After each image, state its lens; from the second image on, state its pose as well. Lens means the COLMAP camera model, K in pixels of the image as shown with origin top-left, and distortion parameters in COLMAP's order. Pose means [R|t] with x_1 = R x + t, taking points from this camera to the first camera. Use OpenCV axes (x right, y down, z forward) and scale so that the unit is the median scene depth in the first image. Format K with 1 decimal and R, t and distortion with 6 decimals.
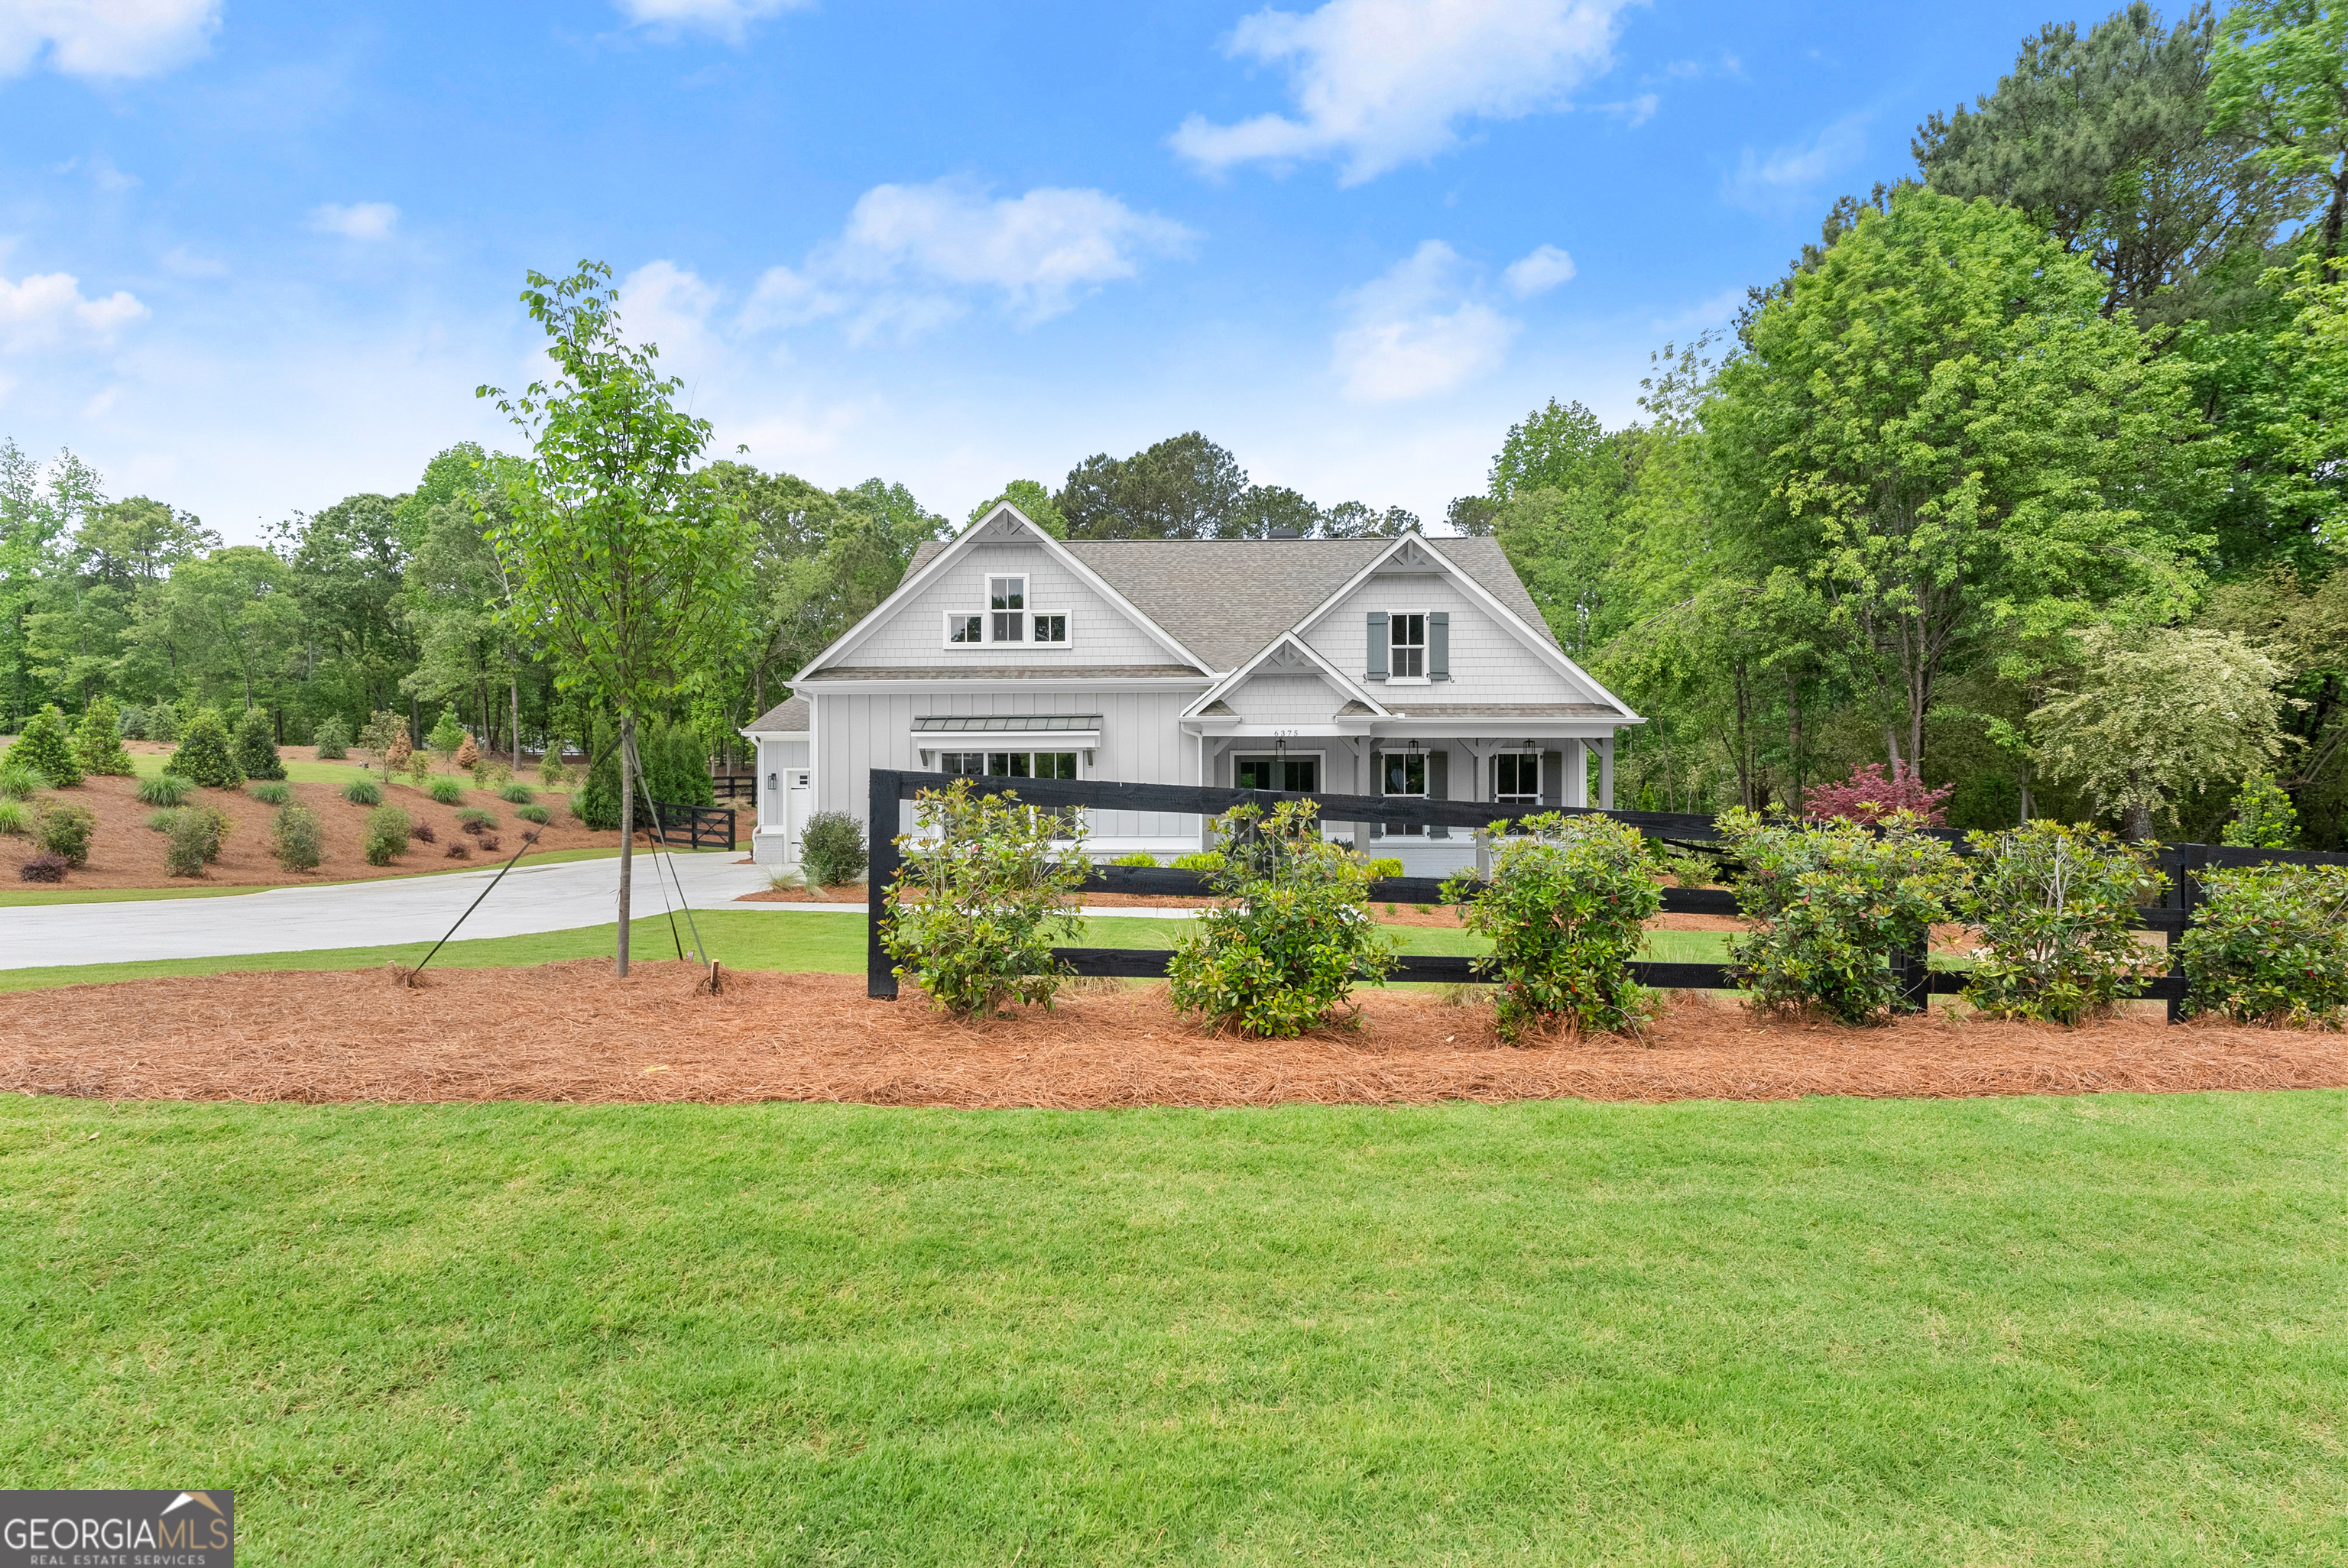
lens RADIAL K [[1071.5, 0, 1167.2], [0, 1071.5, 787.1], [0, 0, 1]] dist [0.009651, -0.000013]
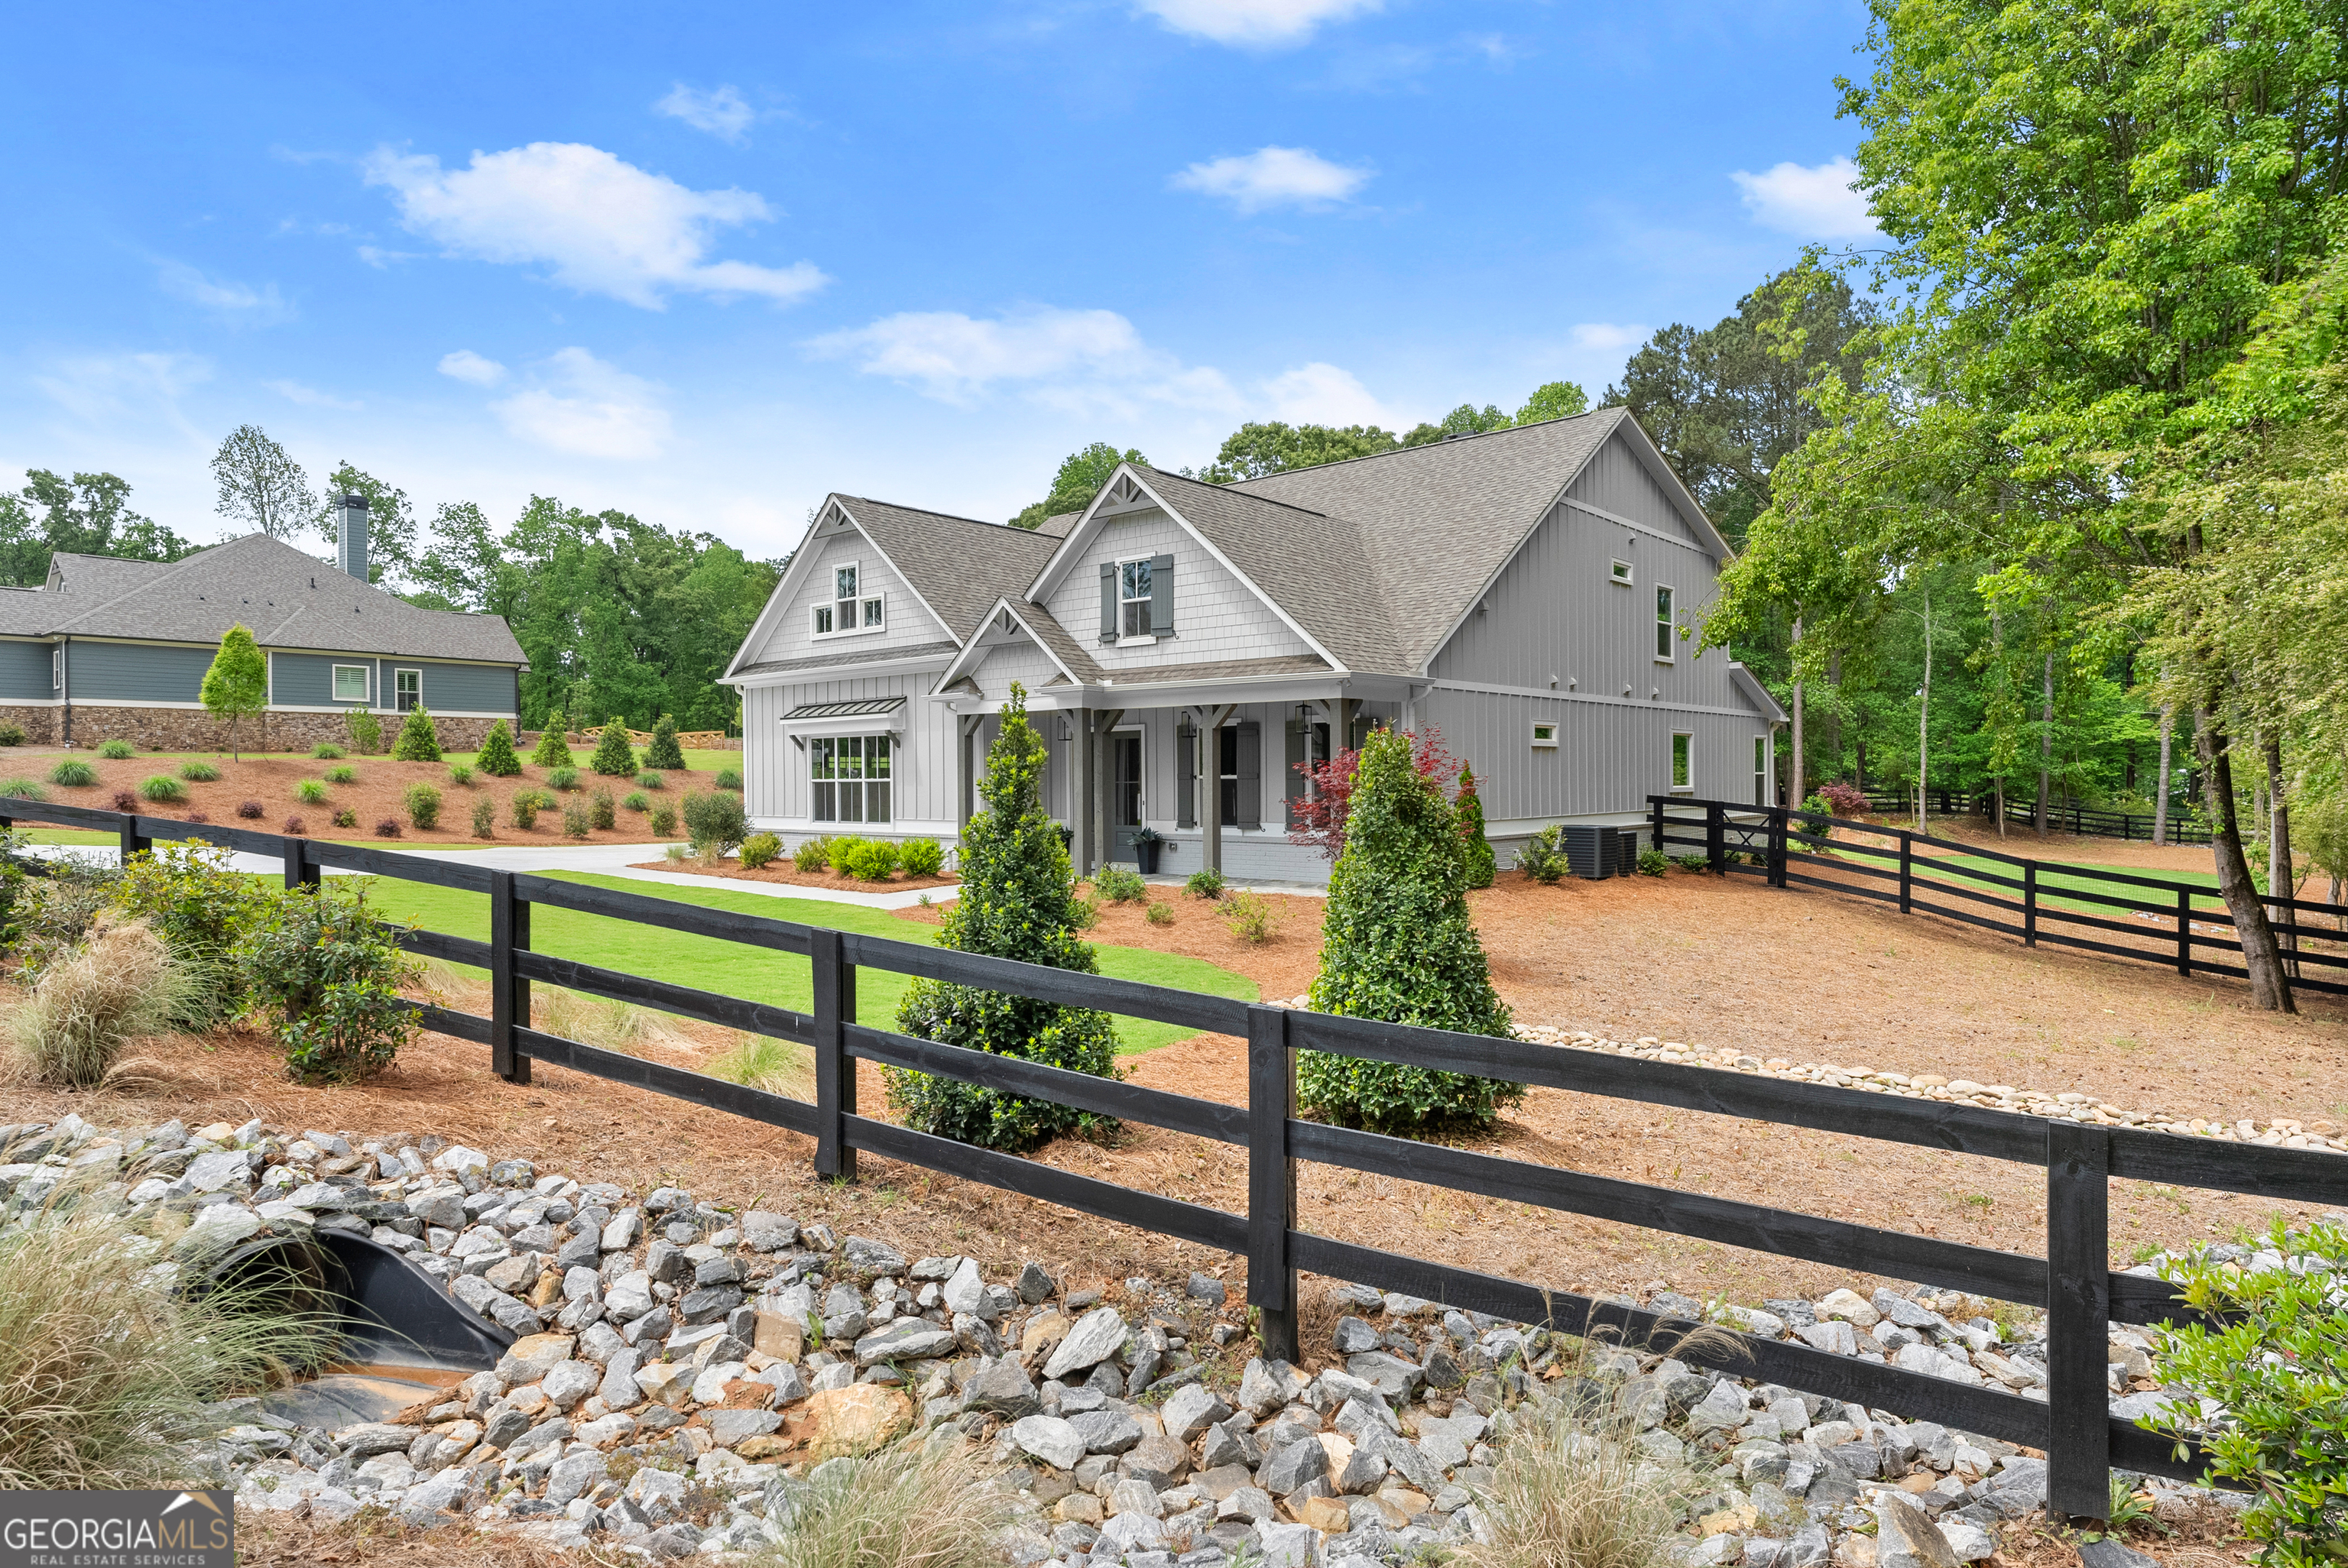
lens RADIAL K [[1322.2, 0, 1174.0], [0, 1322.2, 784.0], [0, 0, 1]] dist [0.000062, 0.000343]
pose [[0.774315, 0.000027, -0.632800, 0.898028], [0.005588, 0.999961, 0.006881, 0.006330], [0.632776, -0.008864, 0.774284, 0.213083]]
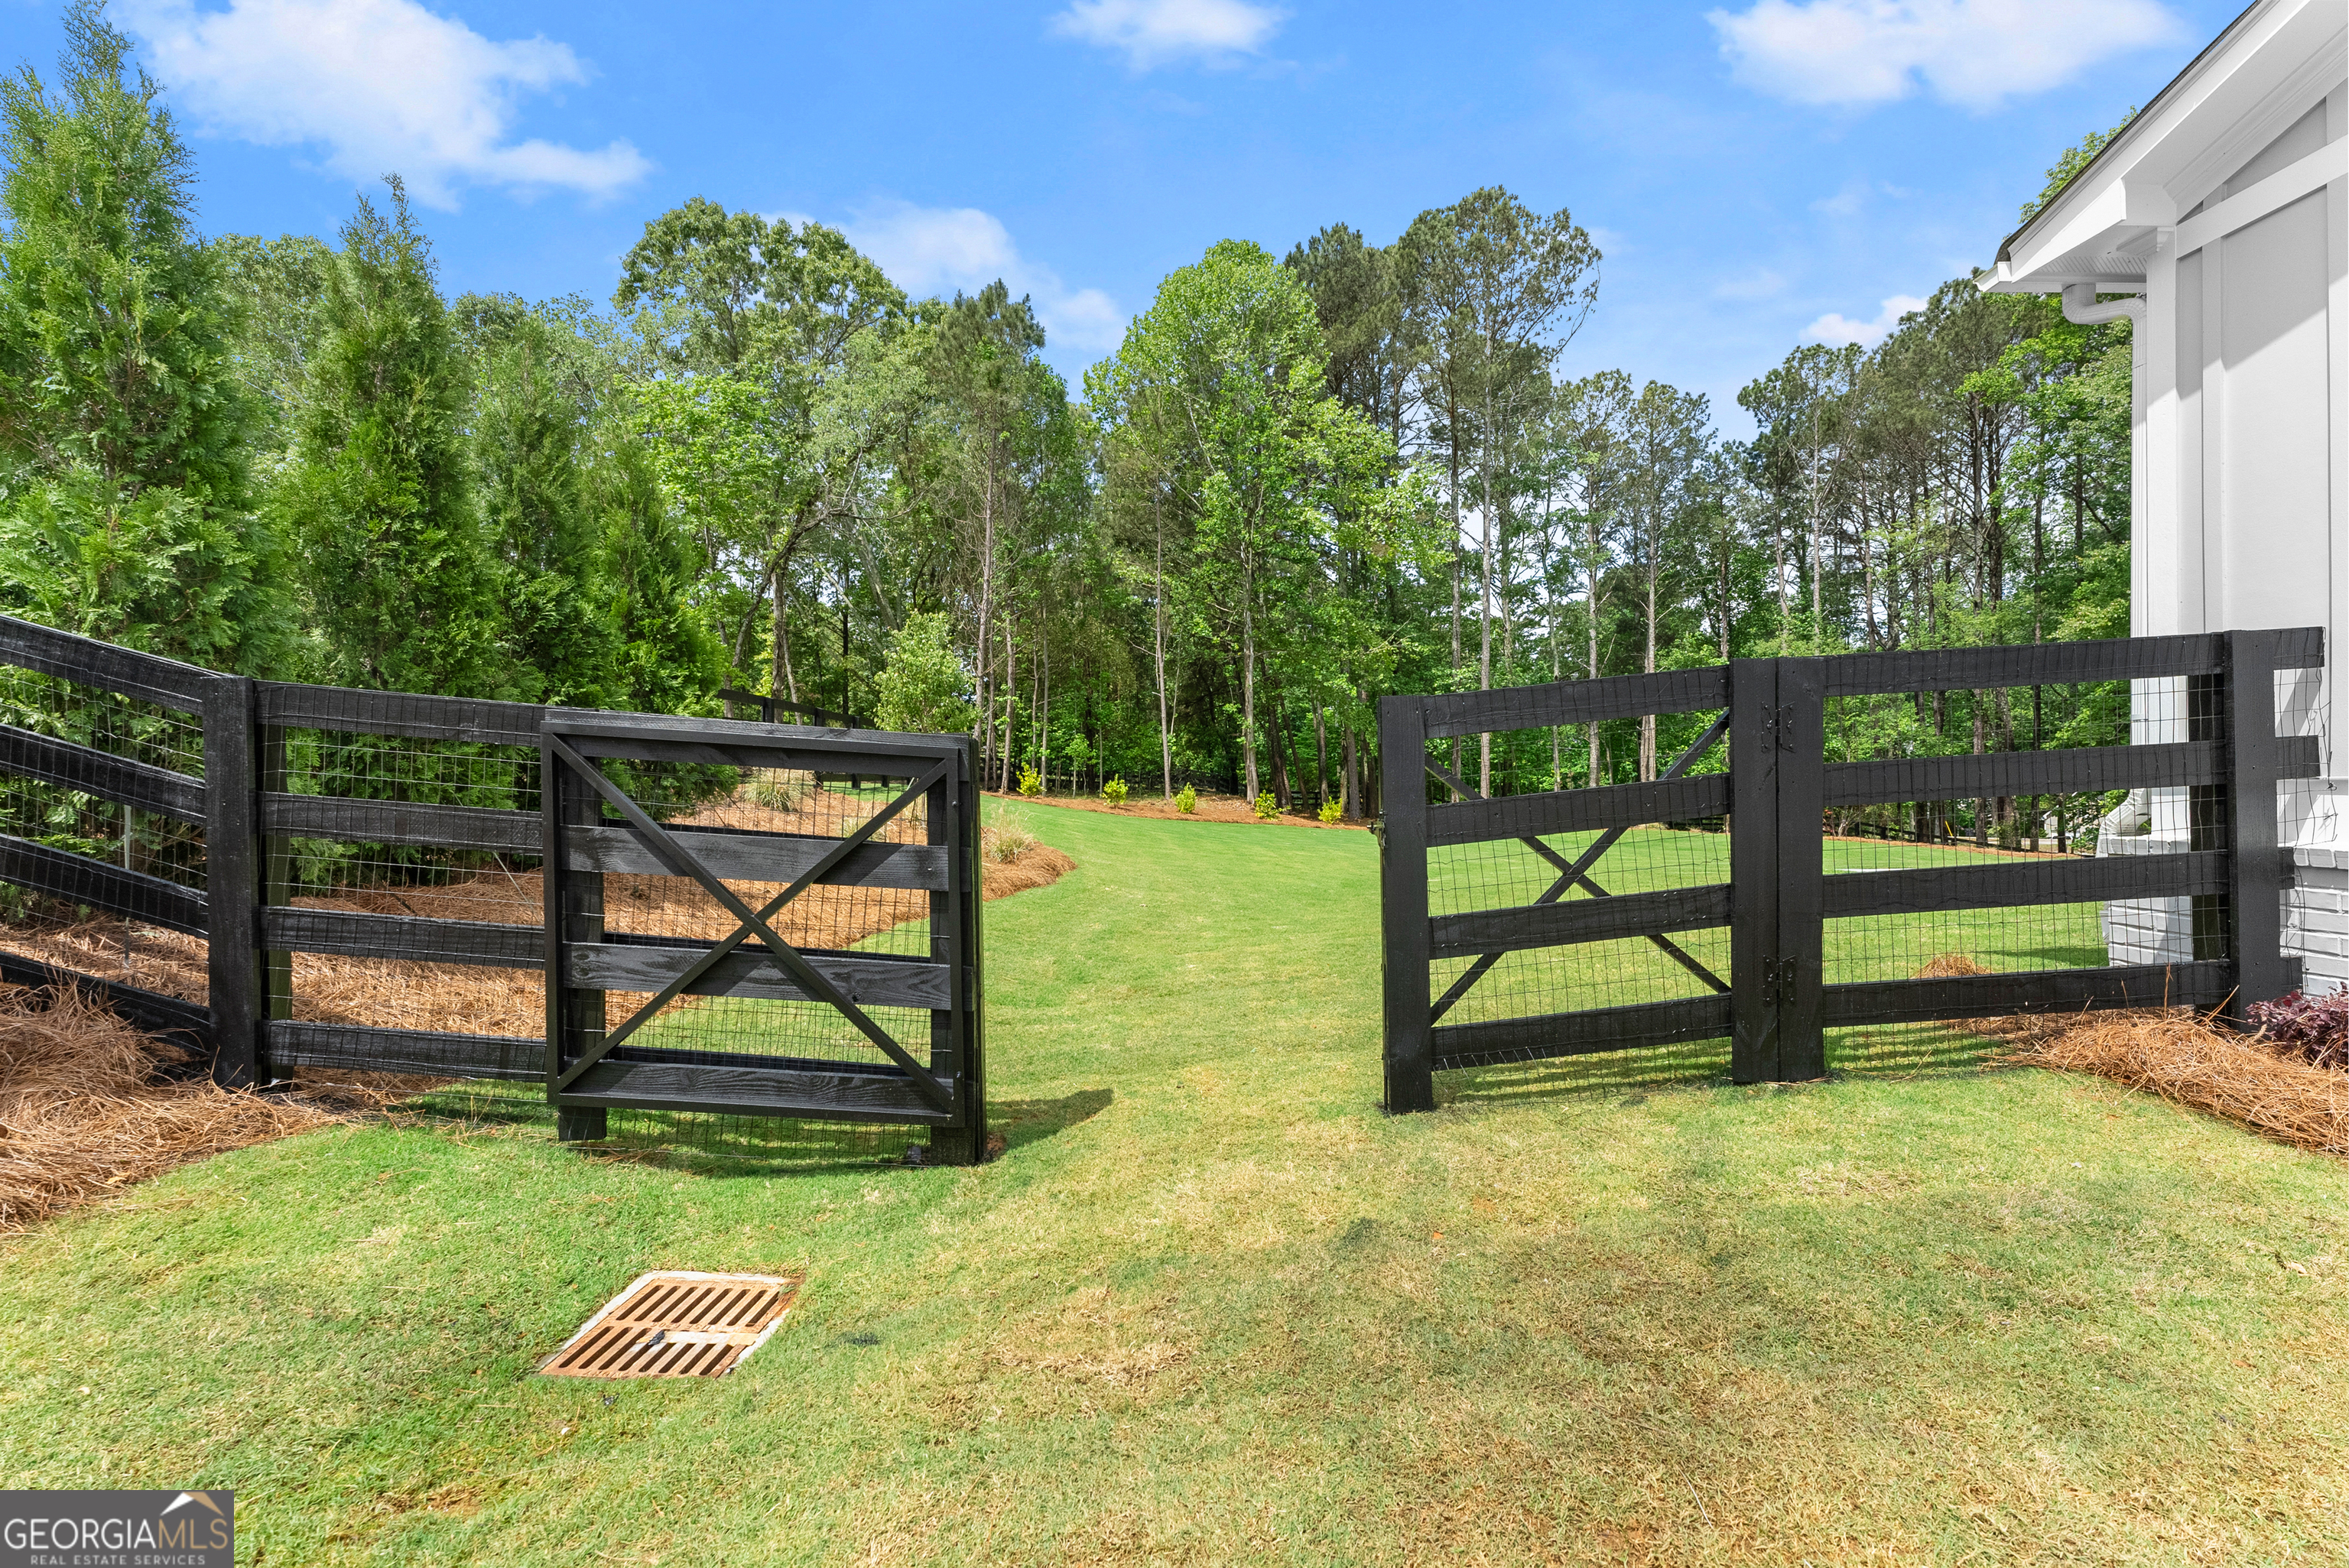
lens RADIAL K [[947.5, 0, 1174.5], [0, 947.5, 784.0], [0, 0, 1]] dist [0.000879, 0.000144]
pose [[0.997561, -0.013519, 0.068482, -0.717289], [0.013593, 0.999907, -0.000610, 0.046878], [-0.068467, 0.001539, 0.997652, 1.664740]]
